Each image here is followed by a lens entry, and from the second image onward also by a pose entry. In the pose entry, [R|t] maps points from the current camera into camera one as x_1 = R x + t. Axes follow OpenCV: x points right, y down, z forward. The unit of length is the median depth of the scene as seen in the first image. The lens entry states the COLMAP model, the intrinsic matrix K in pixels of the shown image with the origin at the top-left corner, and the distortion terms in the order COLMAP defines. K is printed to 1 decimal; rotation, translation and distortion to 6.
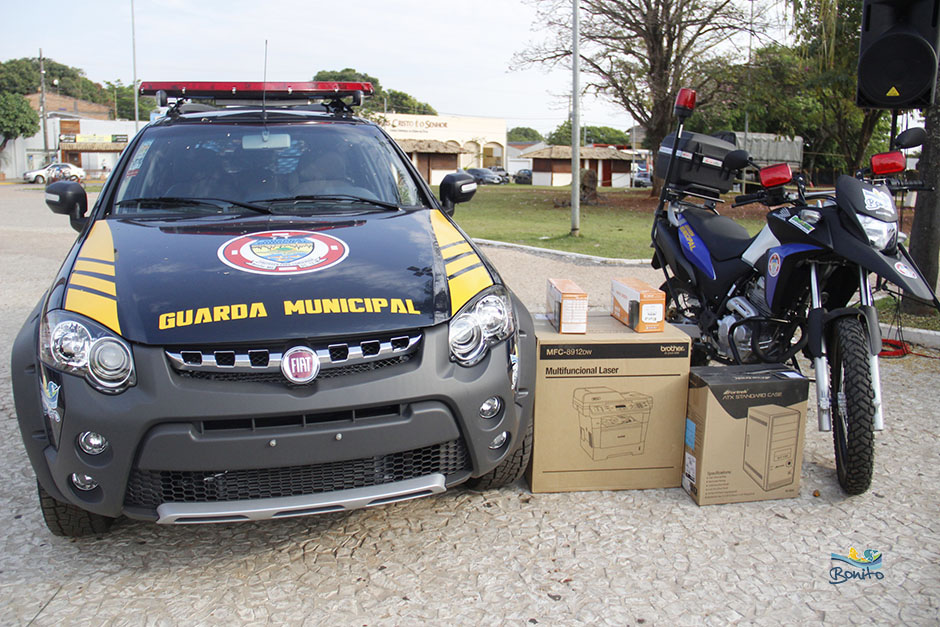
lens RADIAL K [[769.4, 0, 462.3], [0, 769.4, 303.7], [0, 0, 1]] dist [-0.150527, 0.093563]
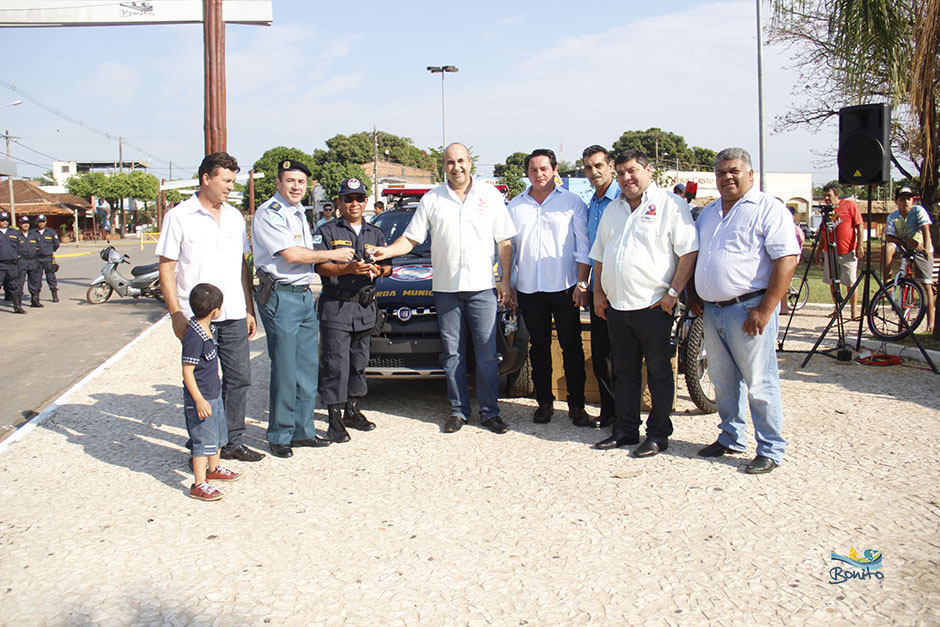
lens RADIAL K [[769.4, 0, 461.9], [0, 769.4, 311.6], [0, 0, 1]] dist [-0.150527, 0.093563]
pose [[0.920275, 0.024371, -0.390512, 0.136520], [-0.048967, 0.997385, -0.053149, 0.027939], [0.388195, 0.068033, 0.919063, -0.181517]]
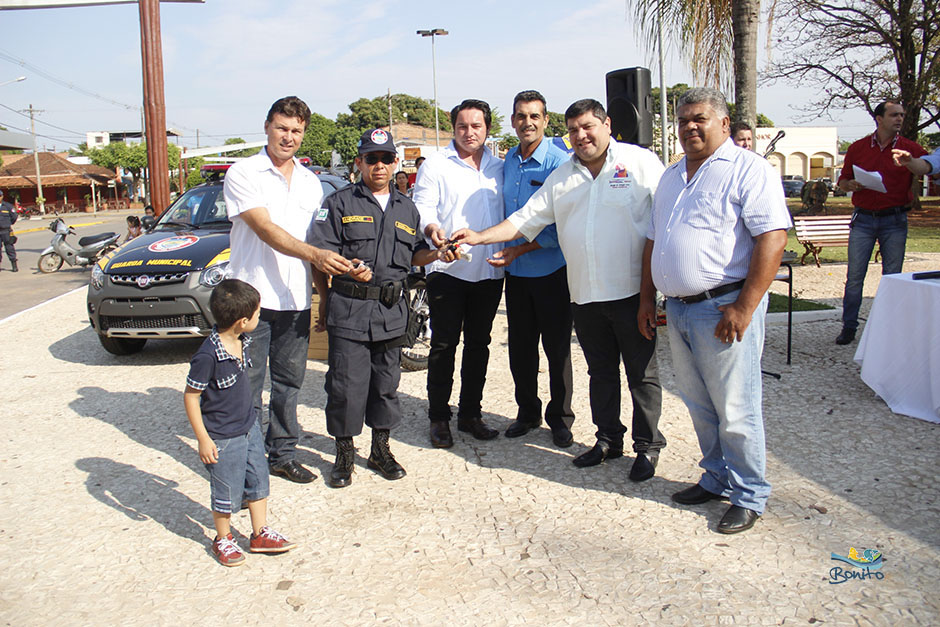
lens RADIAL K [[769.4, 0, 460.6], [0, 769.4, 303.8], [0, 0, 1]] dist [-0.150527, 0.093563]
pose [[0.897231, 0.029371, -0.440584, 0.298929], [-0.037804, 0.999231, -0.010373, 0.021040], [0.439940, 0.025963, 0.897652, -0.144240]]
